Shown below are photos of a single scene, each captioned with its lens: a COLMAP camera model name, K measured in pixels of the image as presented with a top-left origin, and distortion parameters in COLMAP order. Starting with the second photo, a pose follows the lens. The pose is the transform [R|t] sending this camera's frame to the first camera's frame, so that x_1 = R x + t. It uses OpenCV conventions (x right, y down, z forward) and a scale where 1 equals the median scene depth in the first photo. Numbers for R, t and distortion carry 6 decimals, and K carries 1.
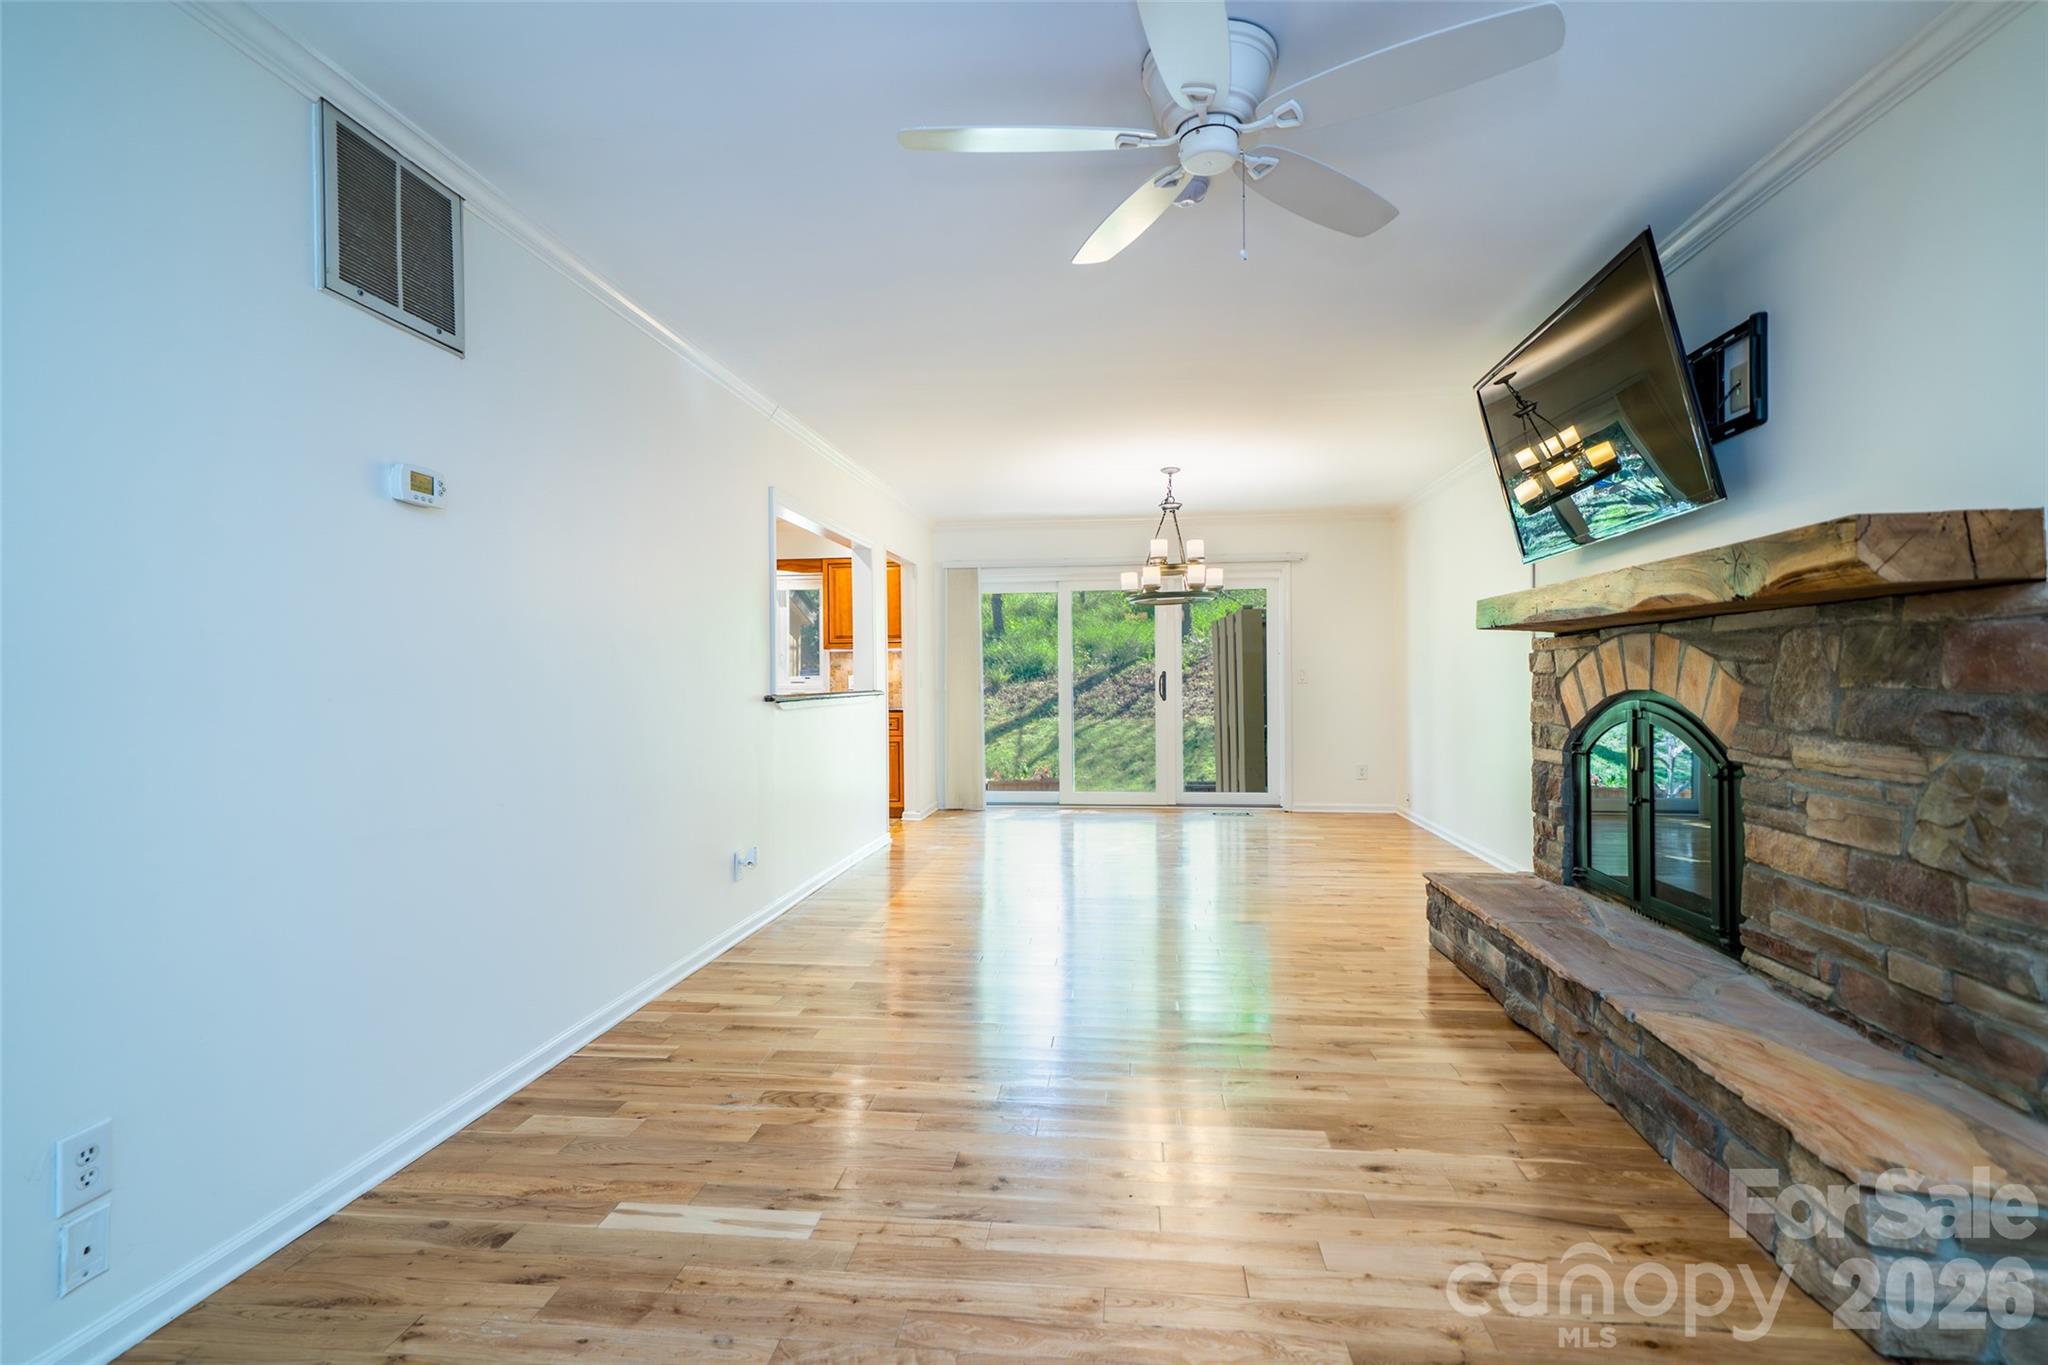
lens RADIAL K [[948.2, 0, 1019.2], [0, 948.2, 675.2], [0, 0, 1]] dist [0.016822, 0.000032]
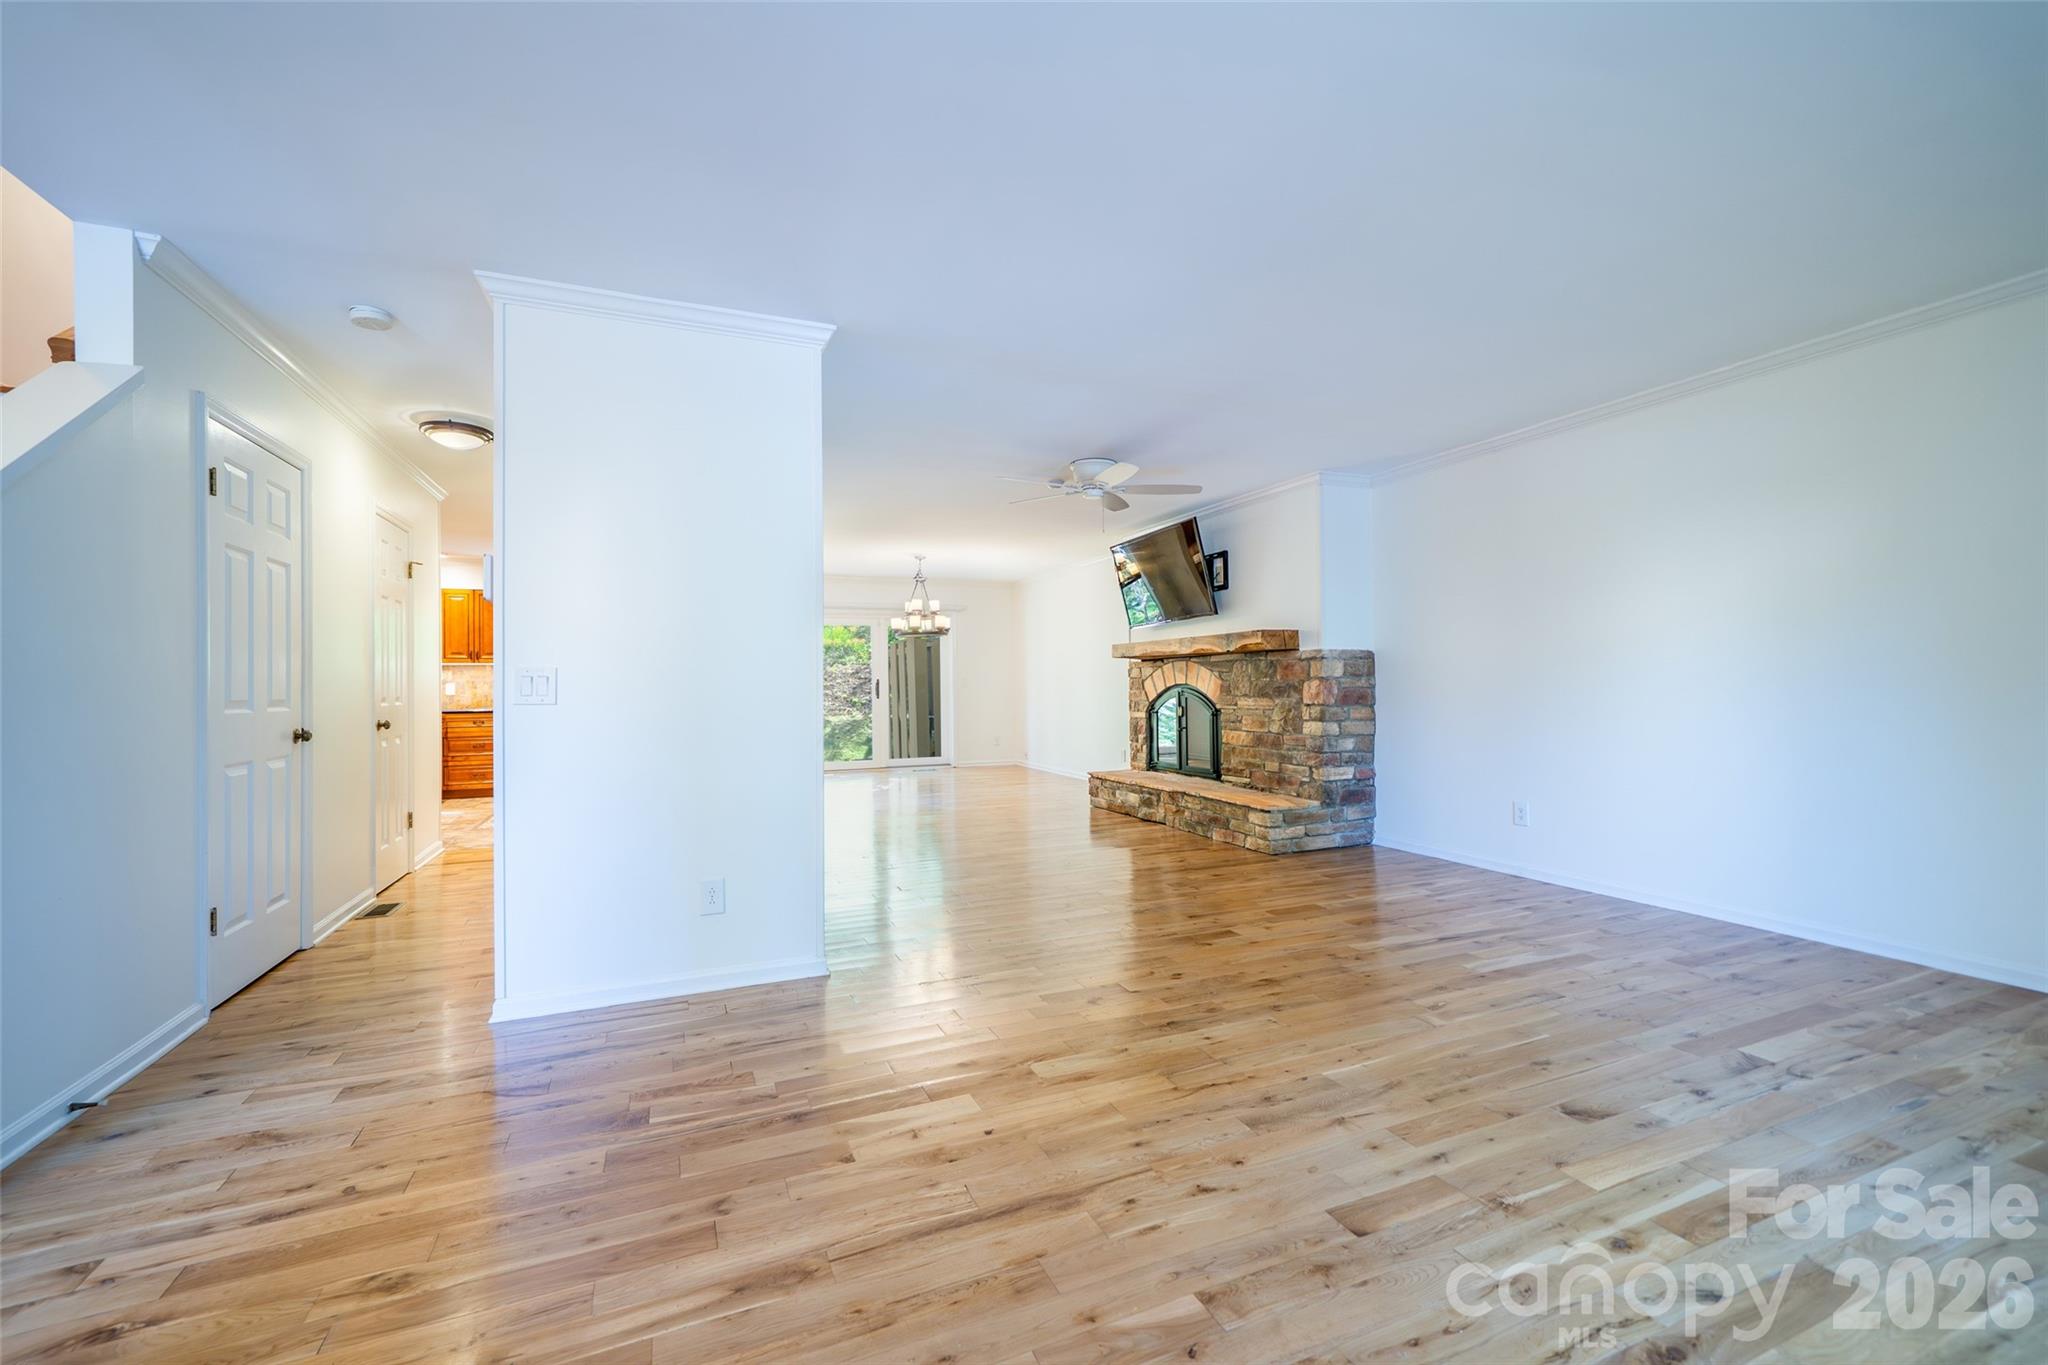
lens RADIAL K [[811.7, 0, 1018.6], [0, 811.7, 674.4], [0, 0, 1]] dist [-0.001248, -0.000321]
pose [[0.876325, 0.002890, 0.481712, -0.587728], [0.004371, 0.999893, -0.013950, 0.014962], [-0.481701, 0.014330, 0.876219, -0.514172]]
